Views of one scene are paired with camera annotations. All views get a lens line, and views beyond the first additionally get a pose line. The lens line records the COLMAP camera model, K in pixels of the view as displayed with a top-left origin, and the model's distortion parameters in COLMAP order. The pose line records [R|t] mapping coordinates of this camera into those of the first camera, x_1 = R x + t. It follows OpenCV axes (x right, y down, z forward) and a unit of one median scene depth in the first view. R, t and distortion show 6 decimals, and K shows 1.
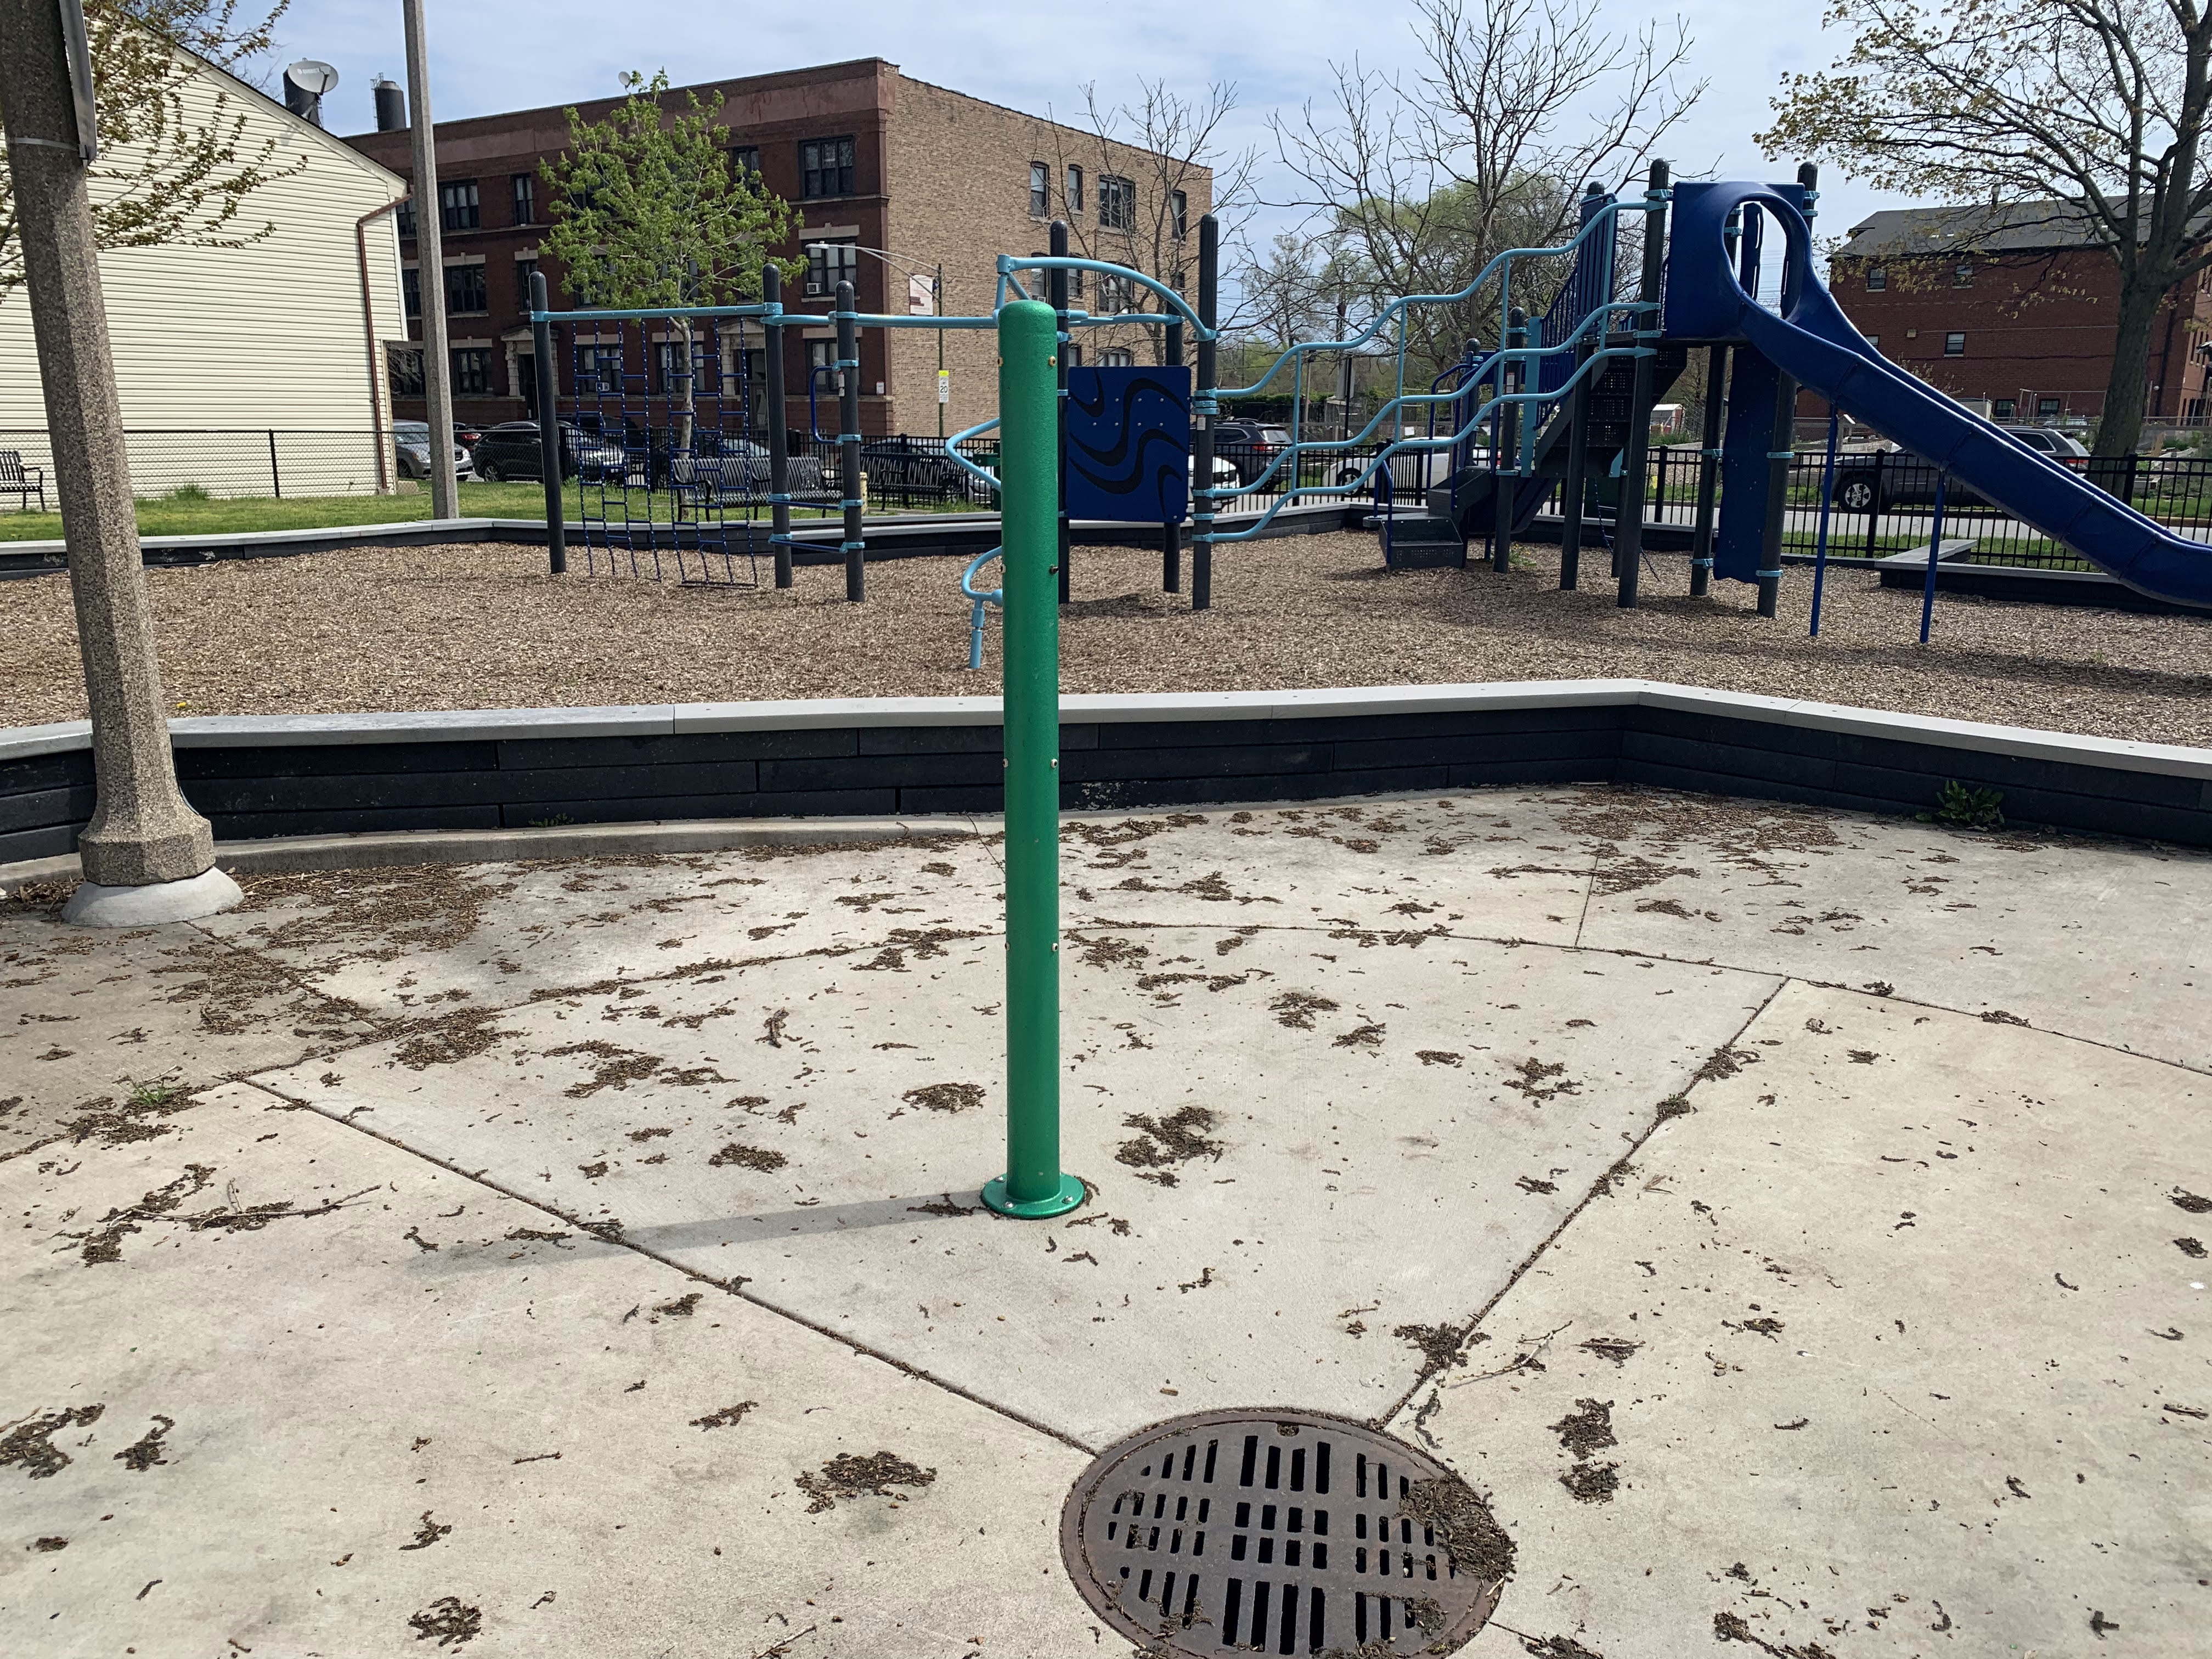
lens RADIAL K [[1669.0, 0, 1139.0], [0, 1669.0, 840.5], [0, 0, 1]] dist [0.027073, -0.060895]
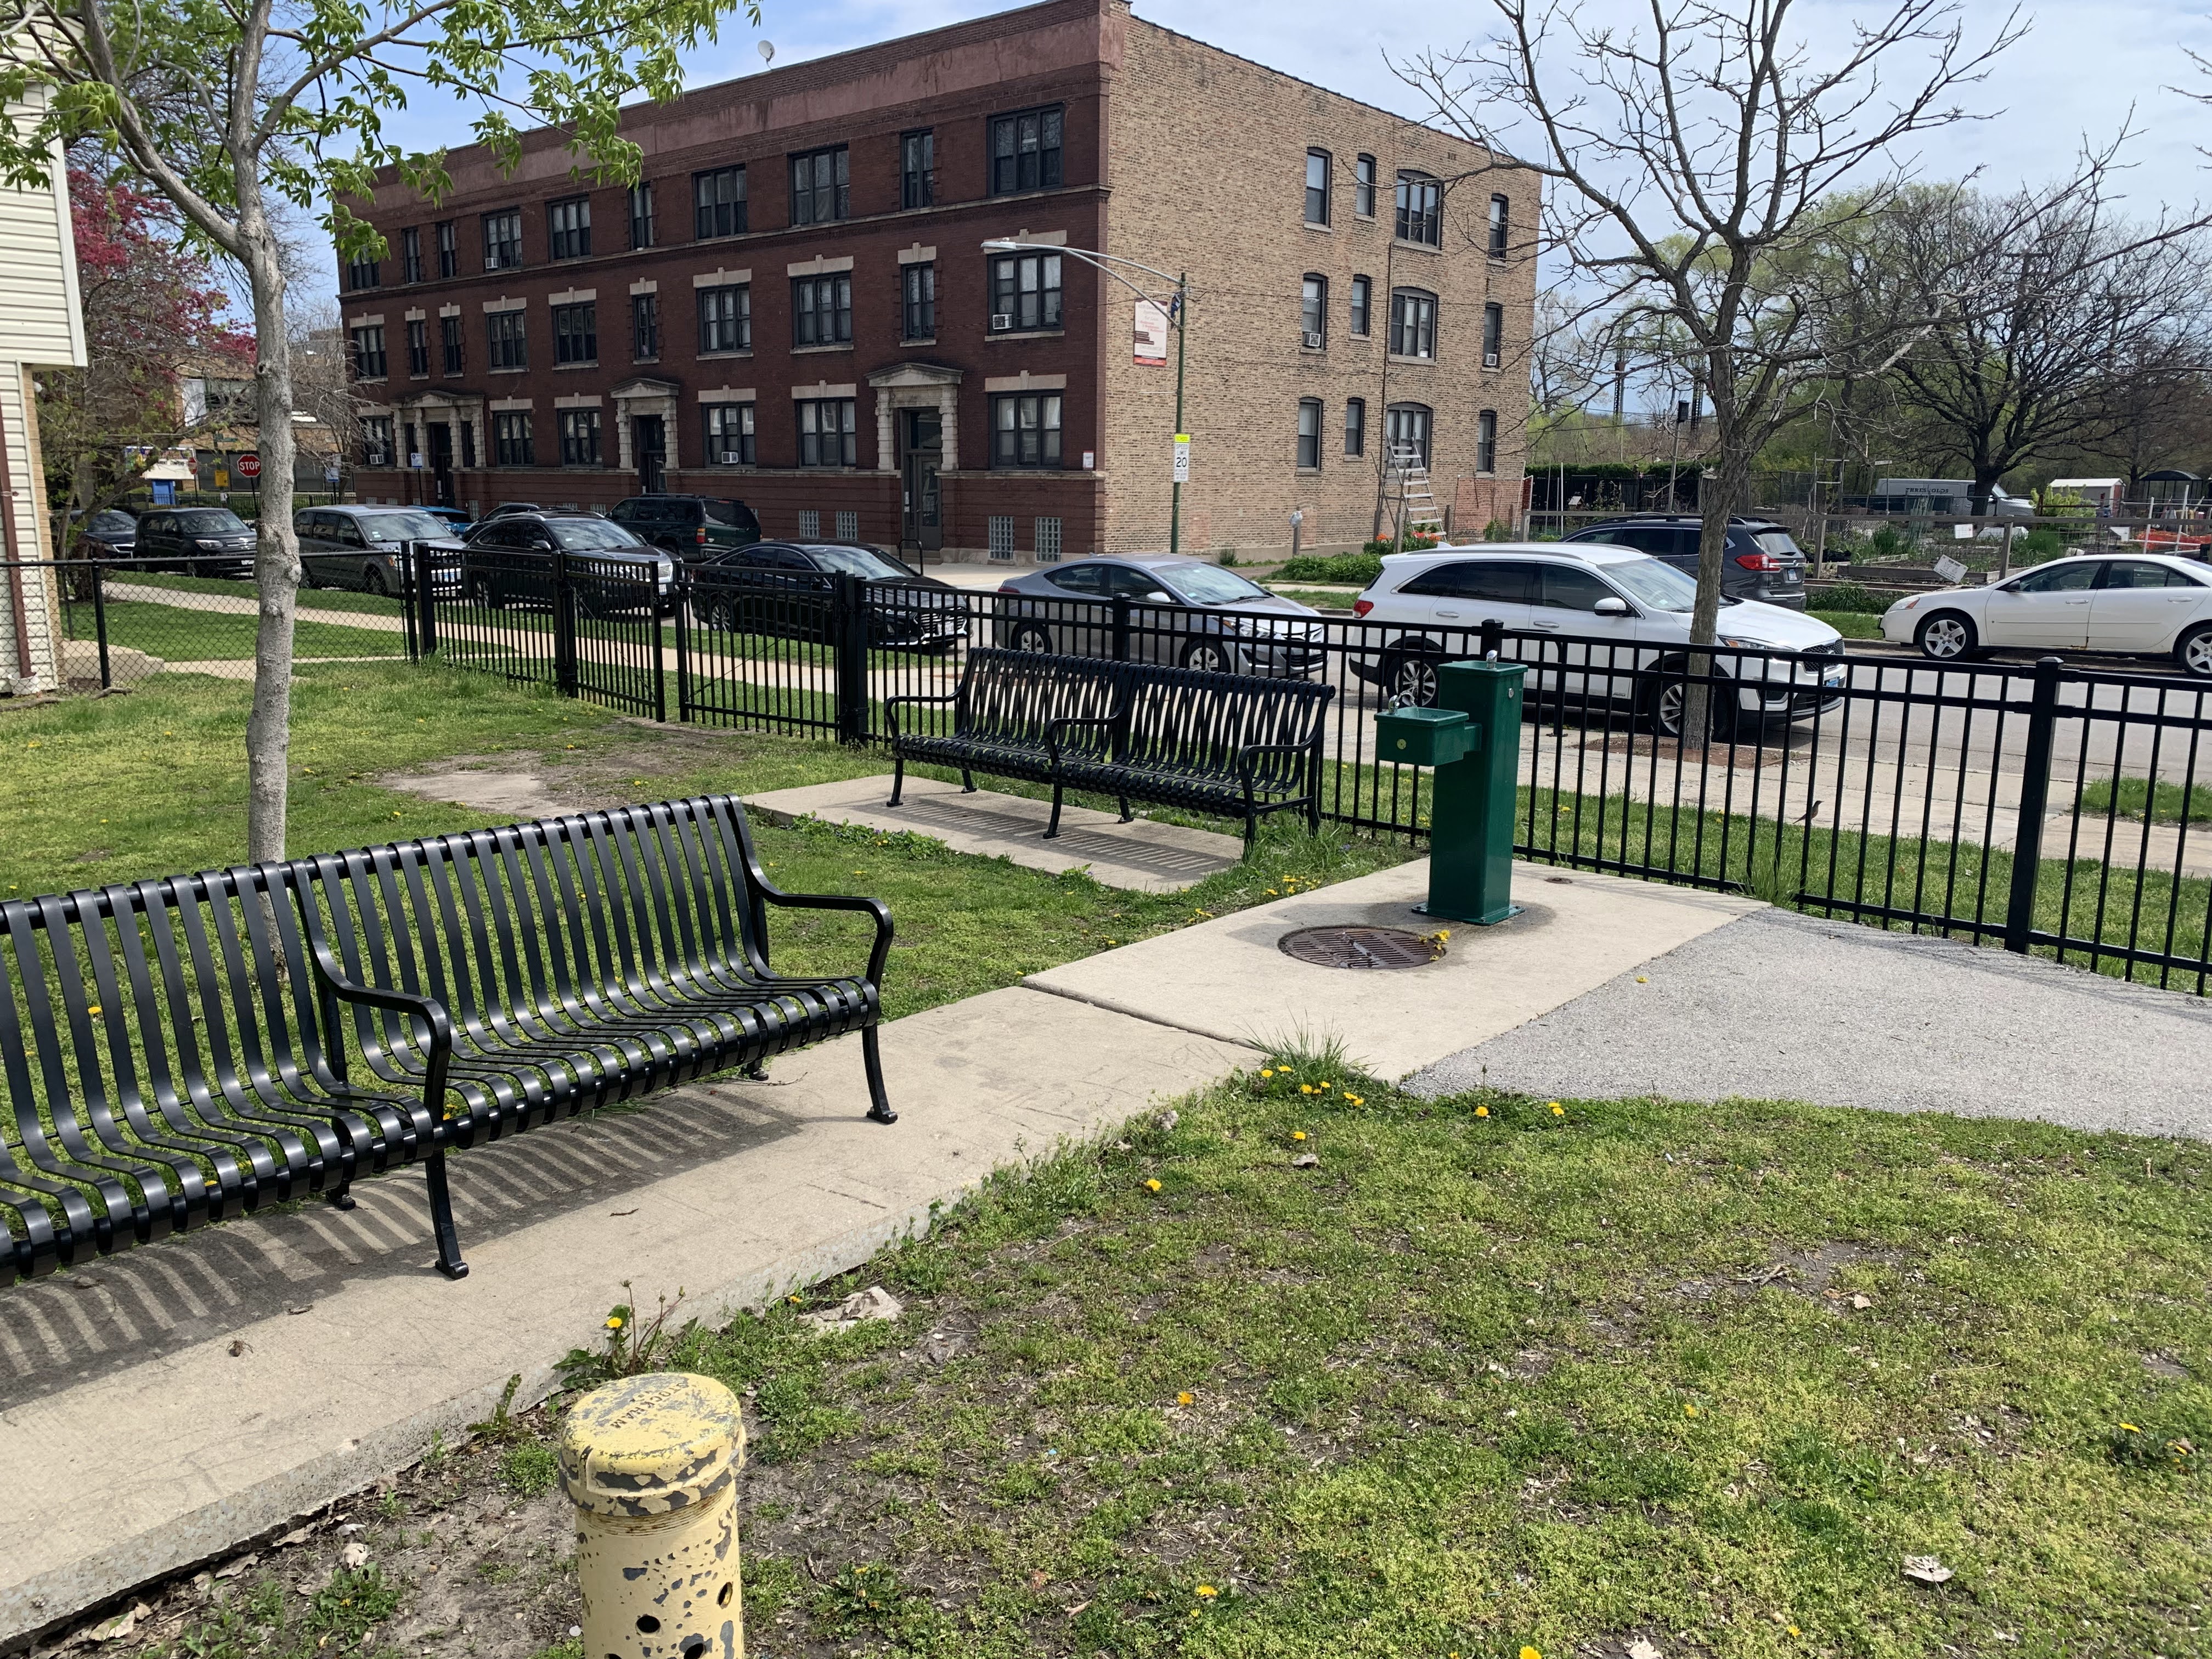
lens RADIAL K [[1669.0, 0, 1139.0], [0, 1669.0, 840.5], [0, 0, 1]] dist [0.027073, -0.060895]
pose [[0.992482, 0.029065, -0.118888, -0.045955], [-0.033683, 0.998746, -0.037025, -0.086482], [0.117662, 0.040751, 0.992217, 0.315609]]
